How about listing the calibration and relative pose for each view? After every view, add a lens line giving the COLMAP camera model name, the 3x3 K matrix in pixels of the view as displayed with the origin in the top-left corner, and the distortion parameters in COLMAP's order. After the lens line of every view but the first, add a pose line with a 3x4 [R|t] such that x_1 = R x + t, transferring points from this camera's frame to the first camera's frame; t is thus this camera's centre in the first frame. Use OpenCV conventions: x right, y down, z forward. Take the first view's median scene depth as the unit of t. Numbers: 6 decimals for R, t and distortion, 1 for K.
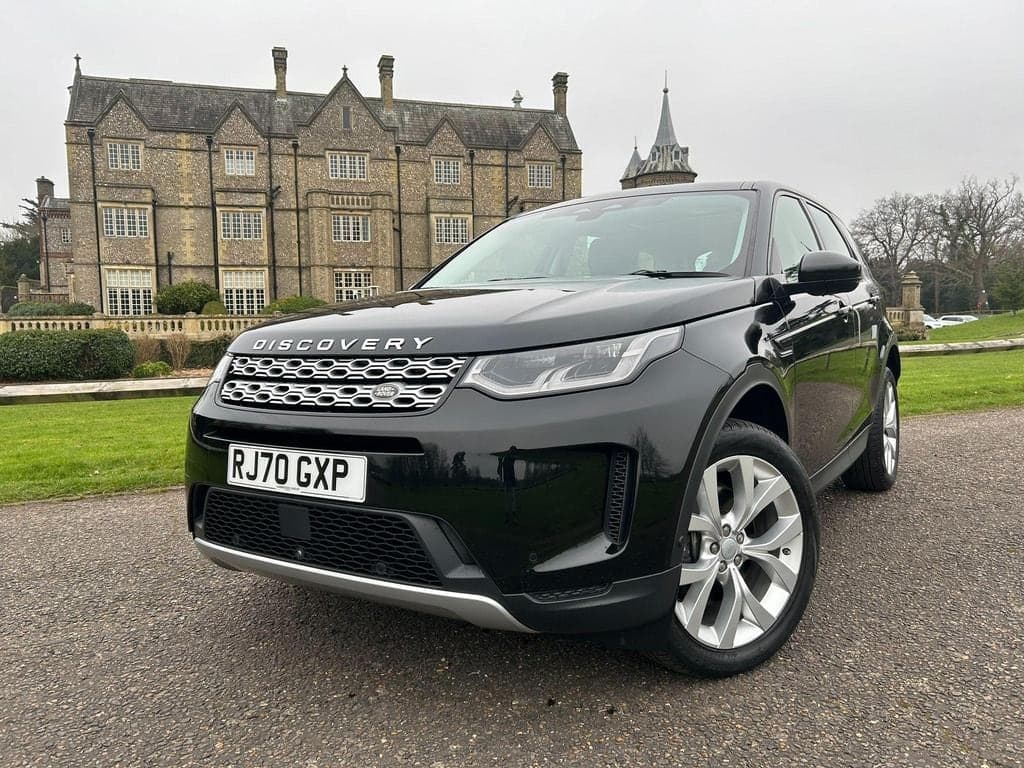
lens RADIAL K [[773.8, 0, 512.0], [0, 773.8, 384.0], [0, 0, 1]] dist [0.019937, -0.009199]
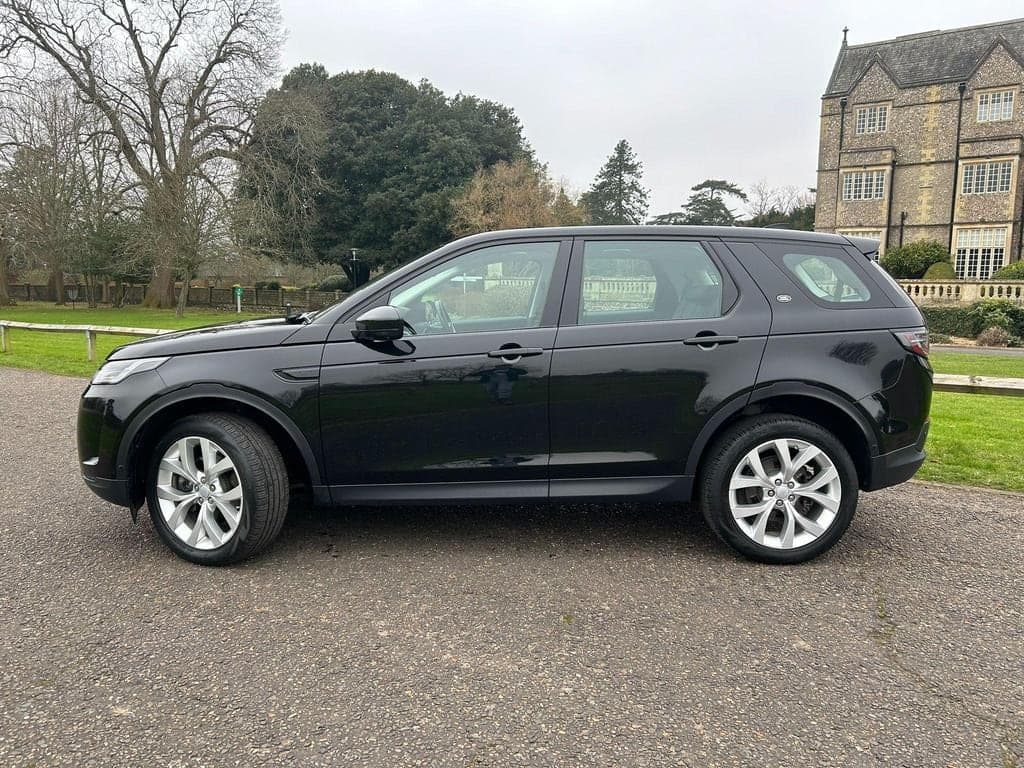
lens RADIAL K [[766.0, 0, 511.1], [0, 766.0, 382.0], [0, 0, 1]] dist [0.043523, -0.046579]
pose [[0.567640, 0.127775, -0.813301, 0.101622], [-0.081122, 0.991756, 0.099193, -0.012406], [0.819270, 0.009671, 0.573326, 0.029924]]
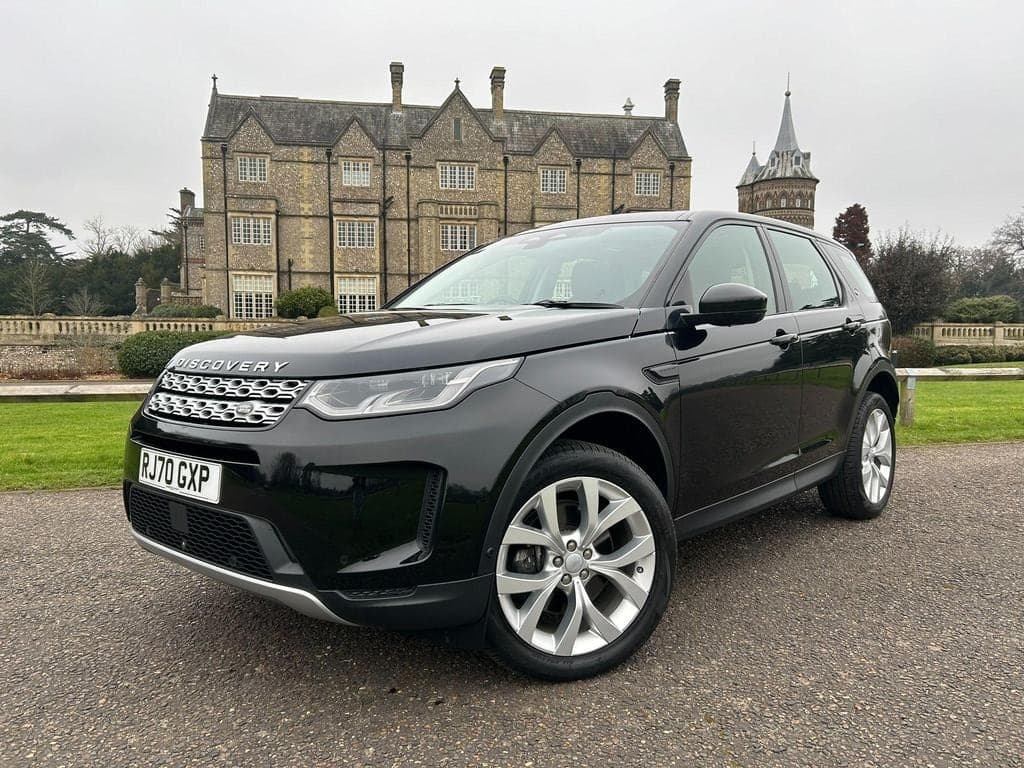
lens RADIAL K [[770.0, 0, 515.2], [0, 770.0, 392.4], [0, 0, 1]] dist [0.043944, -0.058031]
pose [[0.989645, 0.030405, -0.140282, 0.017555], [-0.030095, 0.999538, 0.004333, -0.001390], [0.140349, -0.000066, 0.990102, -0.003766]]
